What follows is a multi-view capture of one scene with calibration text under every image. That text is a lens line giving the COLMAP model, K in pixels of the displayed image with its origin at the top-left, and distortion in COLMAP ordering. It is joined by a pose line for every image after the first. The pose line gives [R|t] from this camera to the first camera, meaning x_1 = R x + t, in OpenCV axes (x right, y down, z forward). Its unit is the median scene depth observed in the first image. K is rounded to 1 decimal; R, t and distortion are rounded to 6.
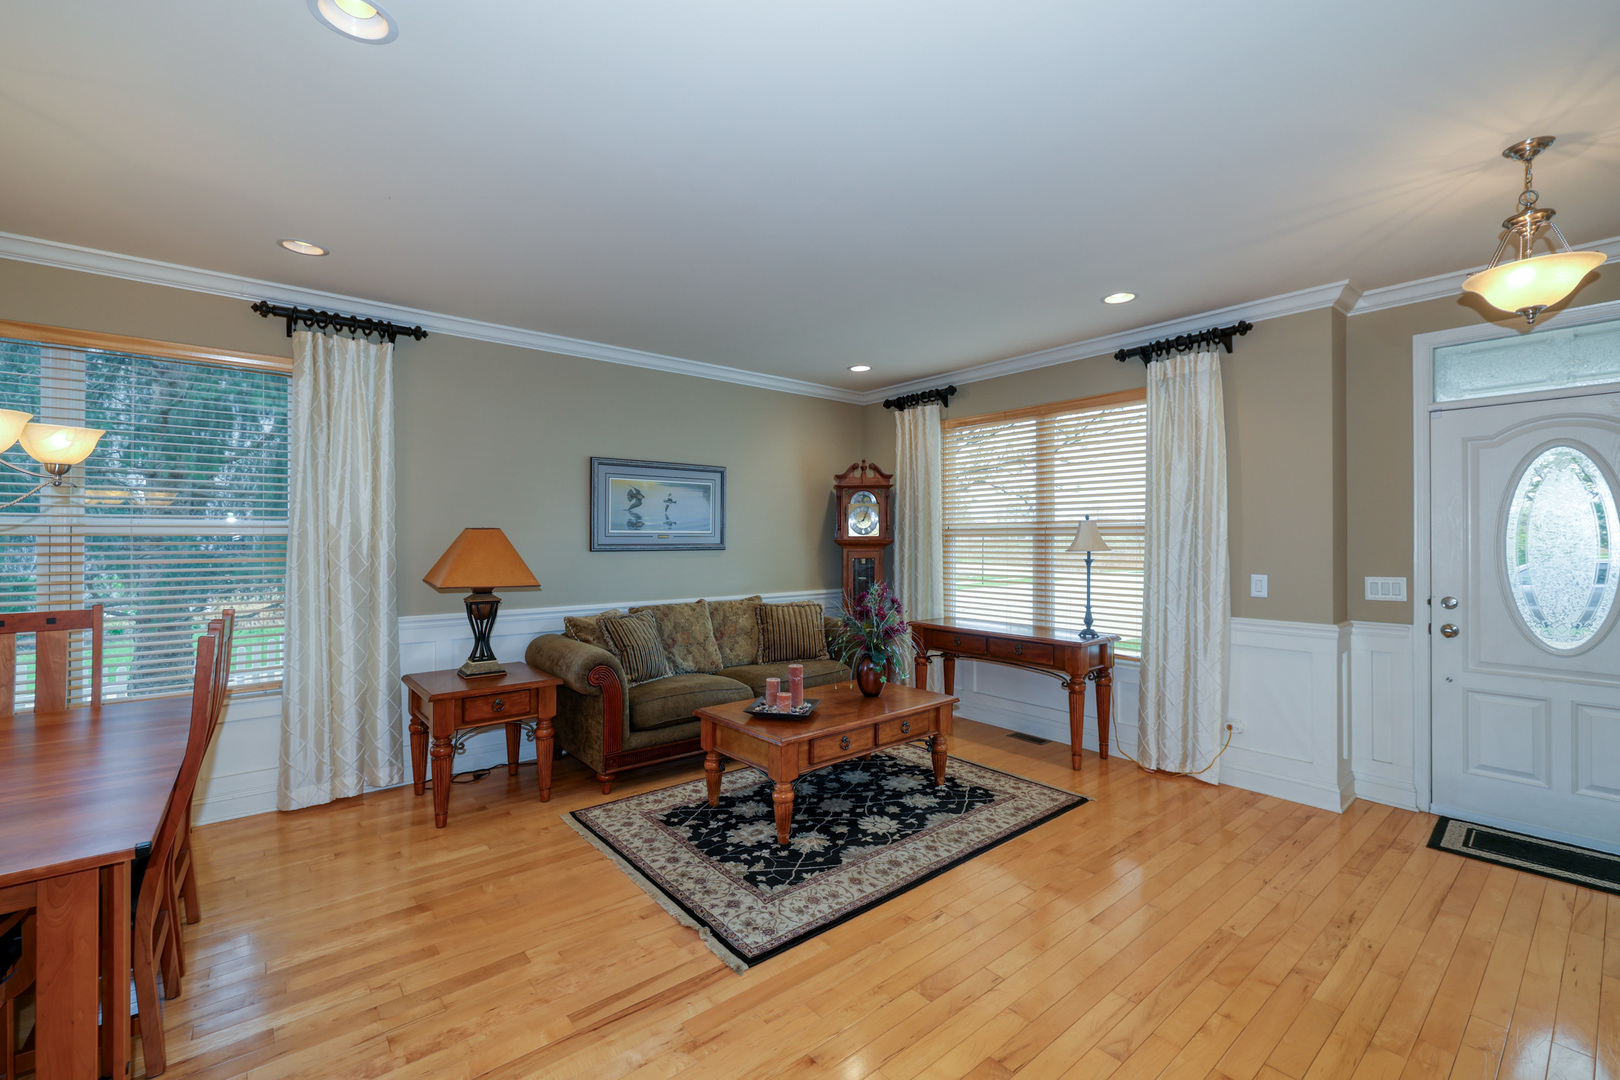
lens RADIAL K [[684.8, 0, 814.2], [0, 684.8, 533.8], [0, 0, 1]] dist [-0.001193, 0.000417]
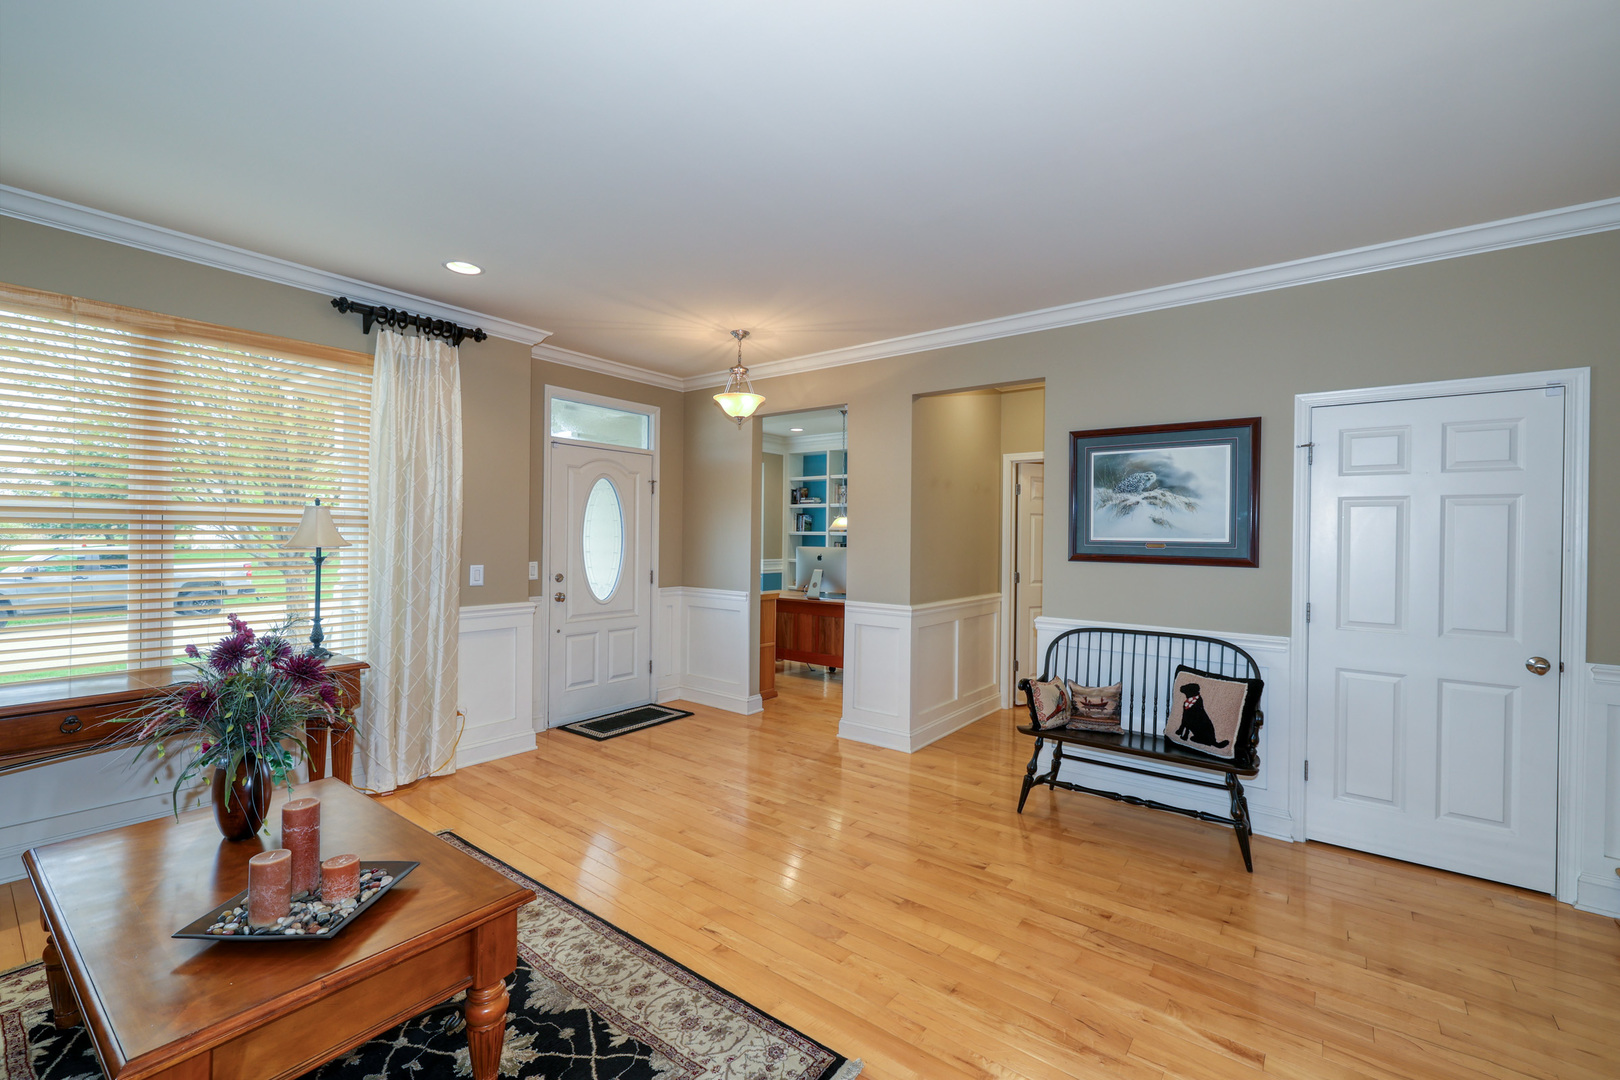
lens RADIAL K [[667.5, 0, 804.2], [0, 667.5, 533.2], [0, 0, 1]] dist [-0.001357, 0.000026]
pose [[-0.202584, 0.003401, 0.979259, -0.539450], [-0.017846, 0.999815, -0.007164, 0.008037], [-0.979102, -0.018927, -0.202486, 0.764601]]
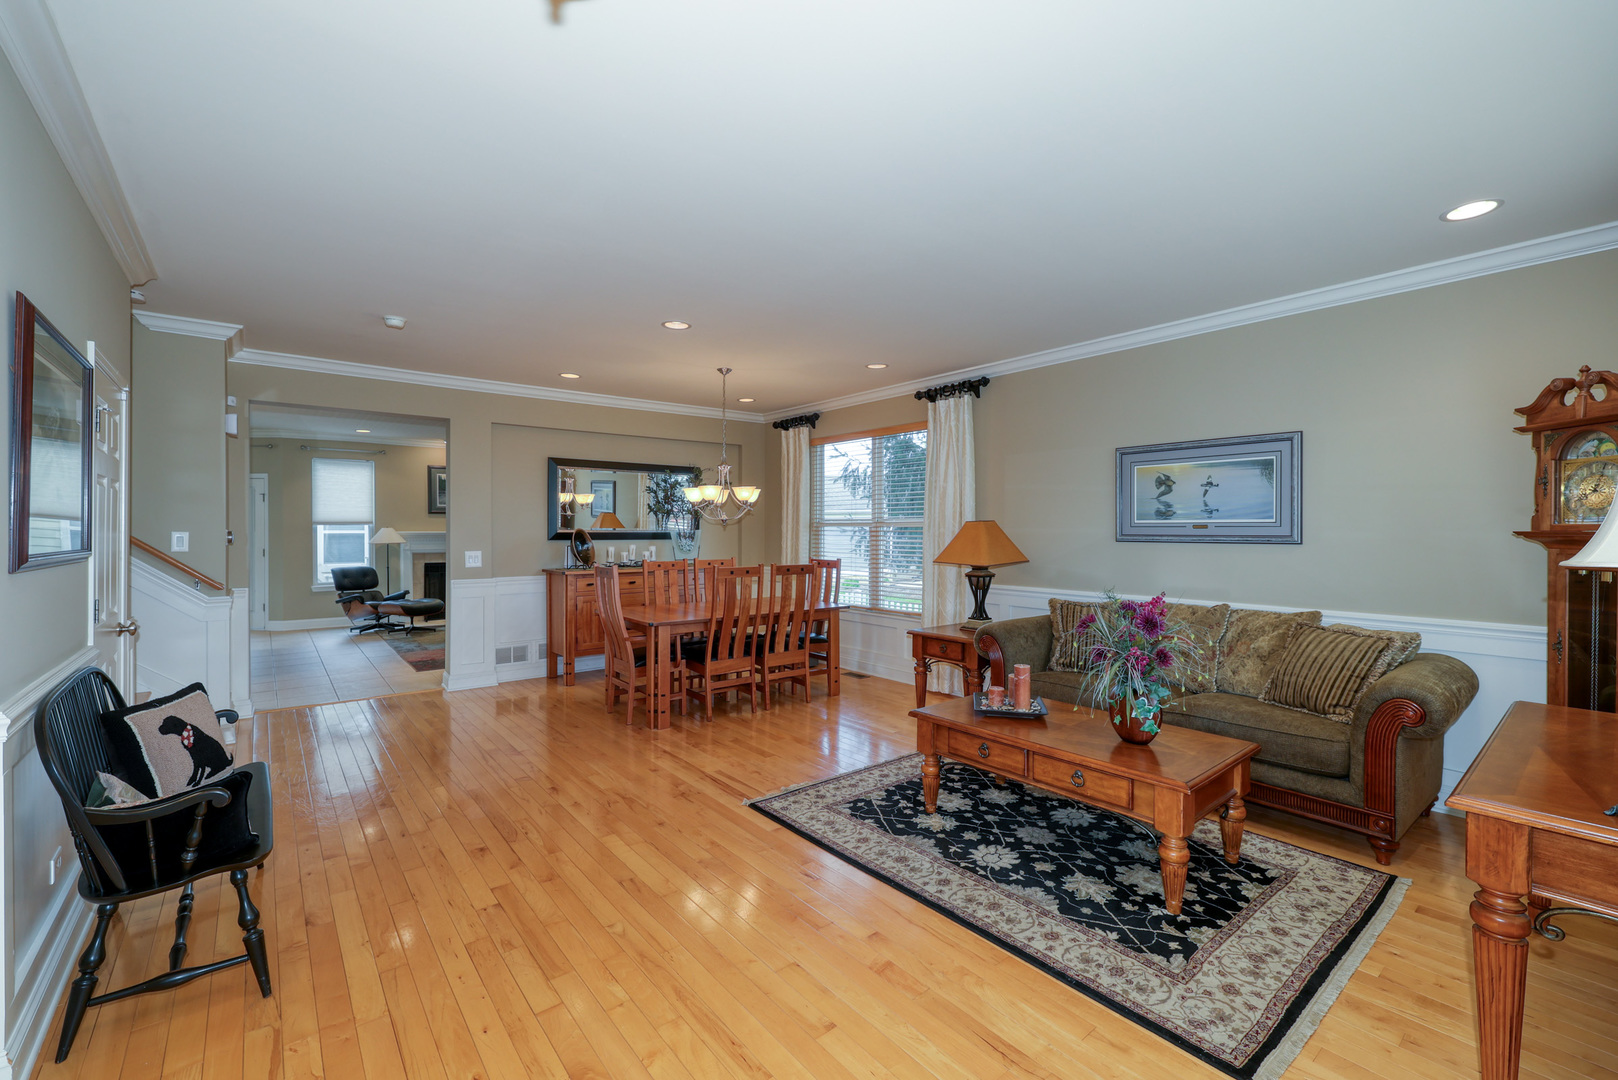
lens RADIAL K [[684.0, 0, 813.2], [0, 684.0, 533.8], [0, 0, 1]] dist [-0.001193, 0.000417]
pose [[-0.016165, 0.007424, -0.999842, 0.904039], [0.007215, 0.999947, 0.007308, 0.004731], [0.999843, -0.007096, -0.016218, 0.735188]]
